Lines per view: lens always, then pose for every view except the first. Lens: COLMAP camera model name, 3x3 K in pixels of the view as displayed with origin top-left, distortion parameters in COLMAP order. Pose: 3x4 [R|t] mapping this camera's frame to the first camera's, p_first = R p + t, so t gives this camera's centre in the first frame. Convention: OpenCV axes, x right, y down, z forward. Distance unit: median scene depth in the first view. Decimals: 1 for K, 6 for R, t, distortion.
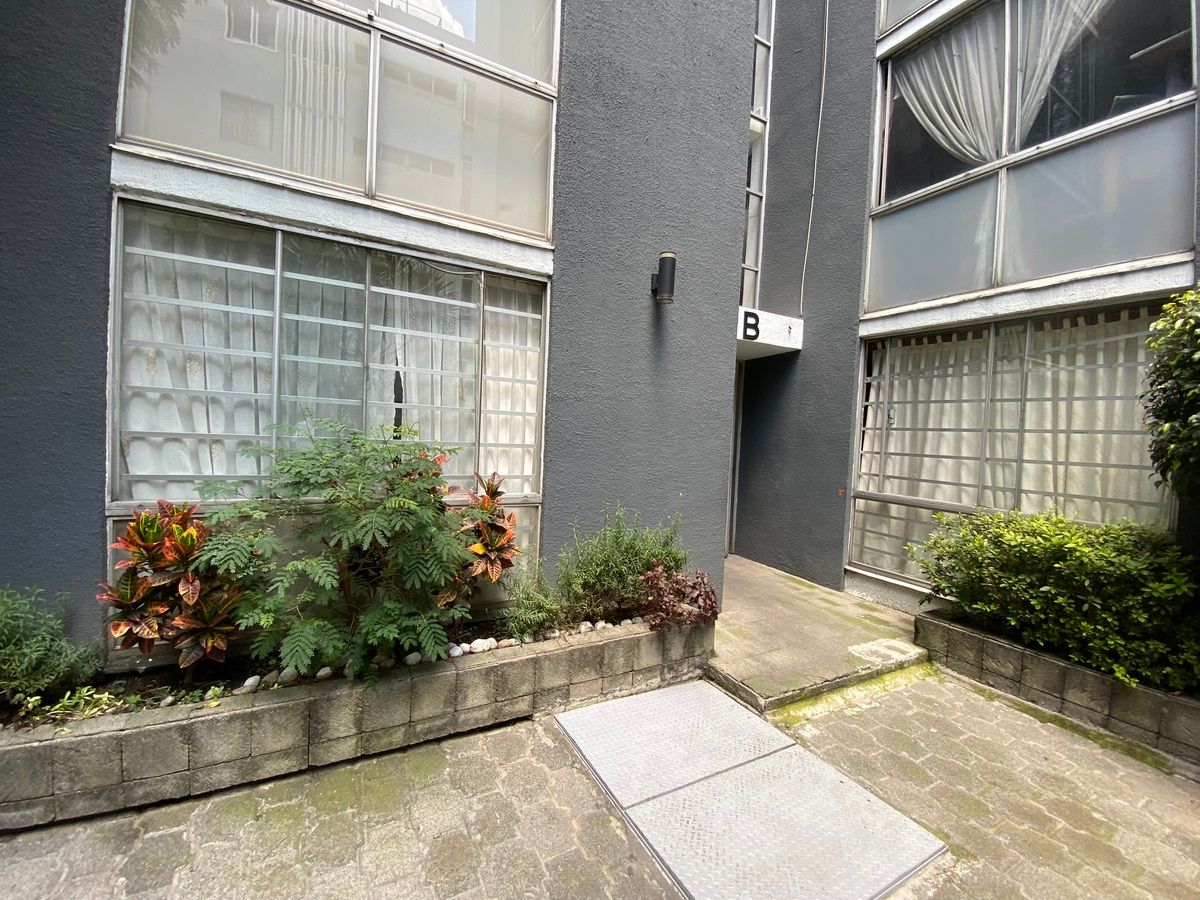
lens RADIAL K [[484.5, 0, 597.8], [0, 484.5, 447.8], [0, 0, 1]] dist [0.032282, -0.026445]
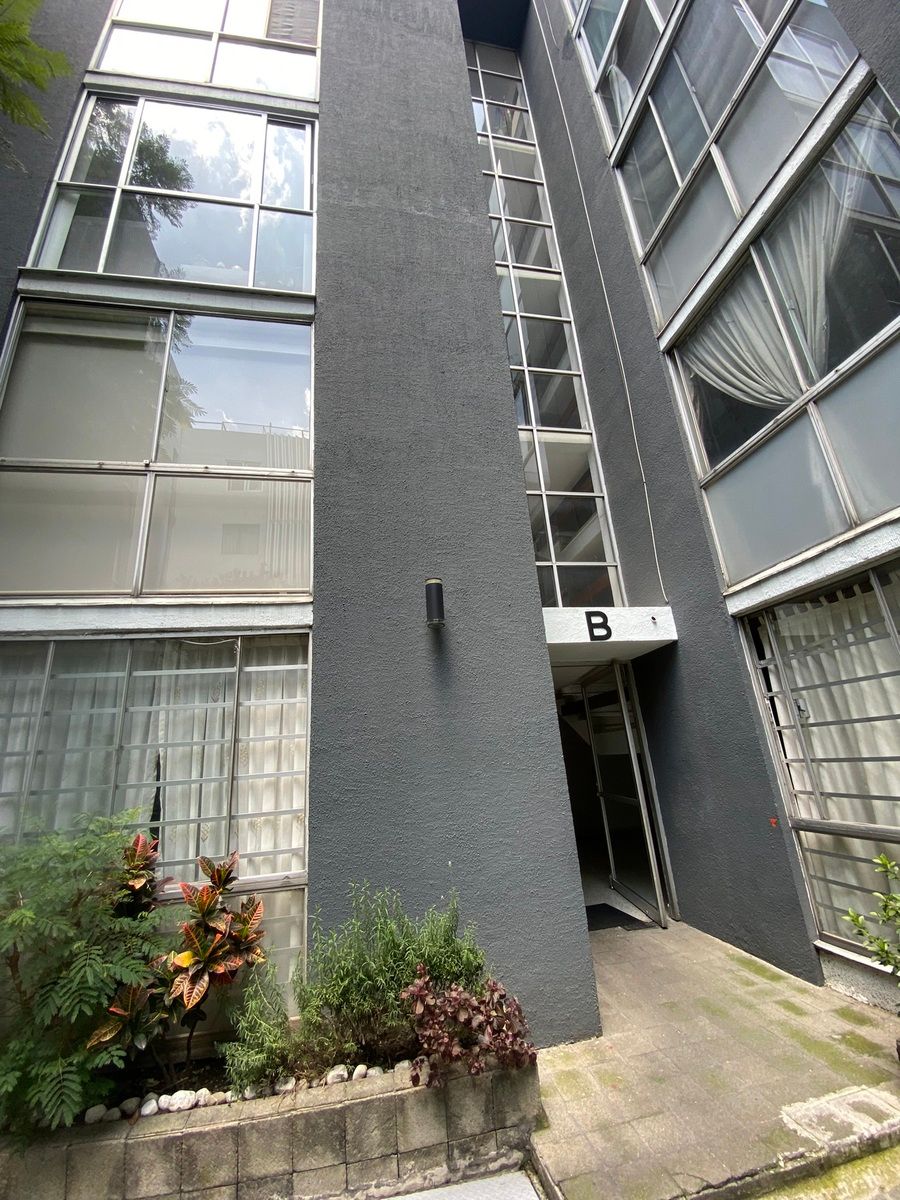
lens RADIAL K [[484.5, 0, 452.6], [0, 484.5, 601.3], [0, 0, 1]] dist [0.032282, -0.026445]
pose [[0.947843, -0.201893, -0.246643, 0.381163], [0.108276, 0.931746, -0.346592, -0.018493], [0.299783, 0.301809, 0.905009, 0.139628]]
